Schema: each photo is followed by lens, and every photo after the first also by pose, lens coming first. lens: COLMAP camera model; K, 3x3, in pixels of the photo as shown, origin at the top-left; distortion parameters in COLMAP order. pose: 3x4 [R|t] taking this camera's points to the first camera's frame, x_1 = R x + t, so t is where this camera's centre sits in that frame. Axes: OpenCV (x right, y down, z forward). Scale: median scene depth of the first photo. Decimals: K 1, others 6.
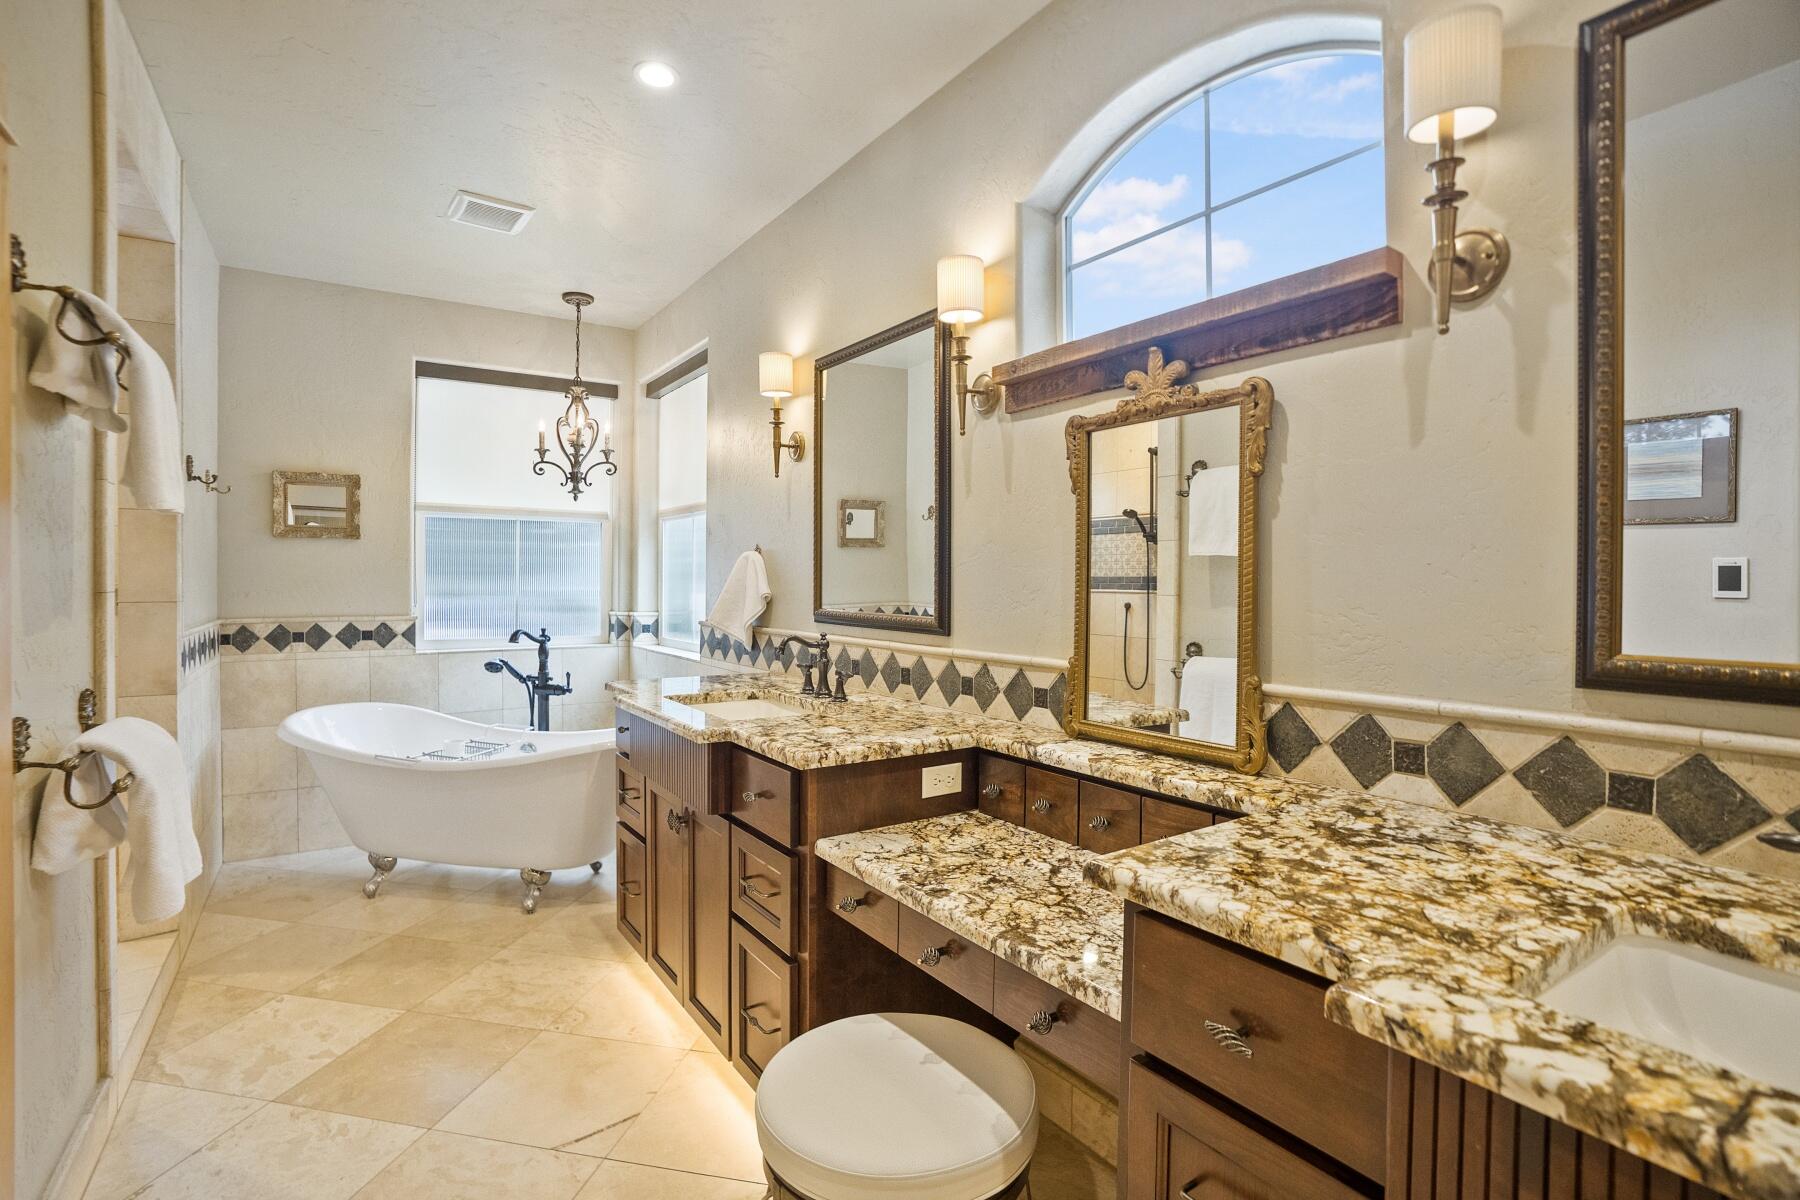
lens RADIAL K [[844.6, 0, 901.1], [0, 844.6, 595.3], [0, 0, 1]] dist [-0.051639, 0.020874]
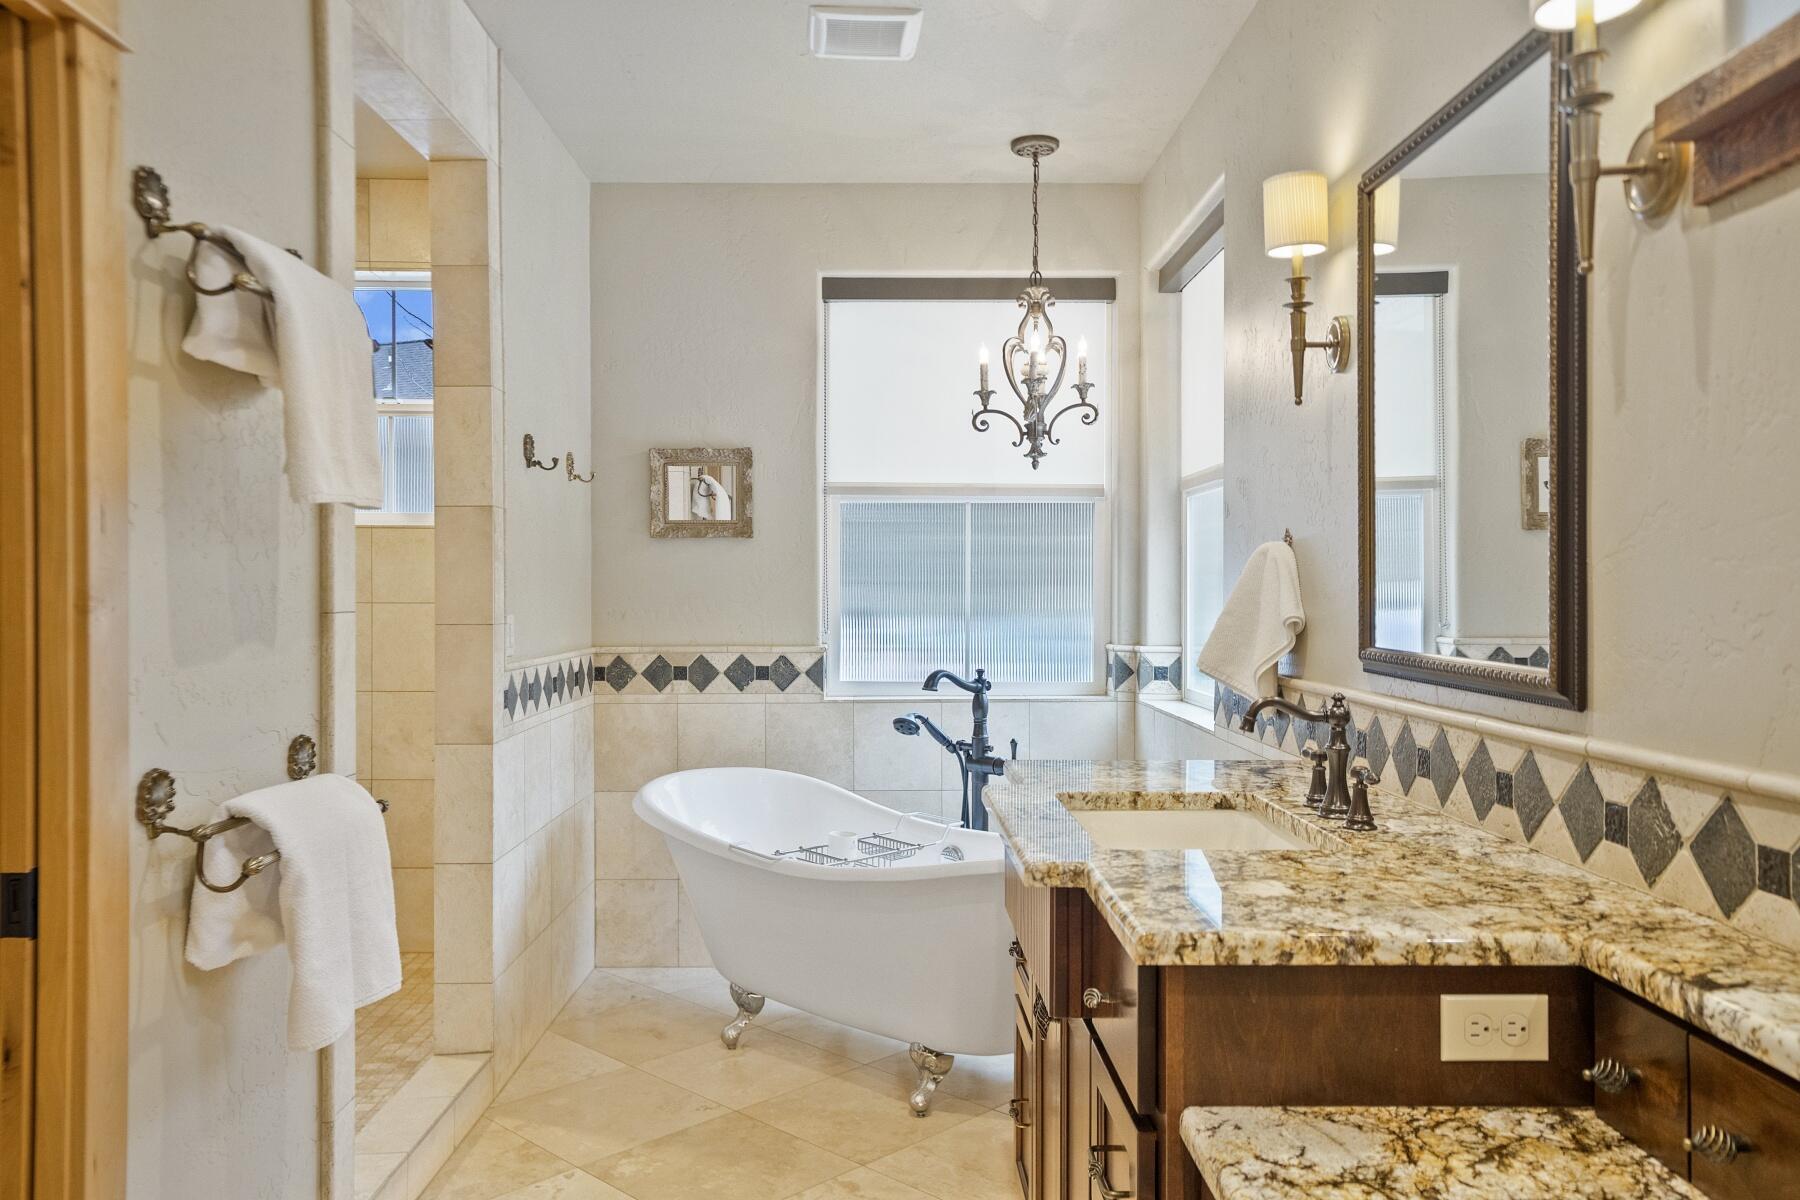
lens RADIAL K [[1347.2, 0, 897.0], [0, 1347.2, 609.5], [0, 0, 1]] dist [0.019134, 0.024624]
pose [[0.835222, 0.001585, -0.549911, 0.125590], [-0.004760, 0.999979, -0.004347, -0.002429], [0.549893, 0.006248, 0.835212, 0.139219]]
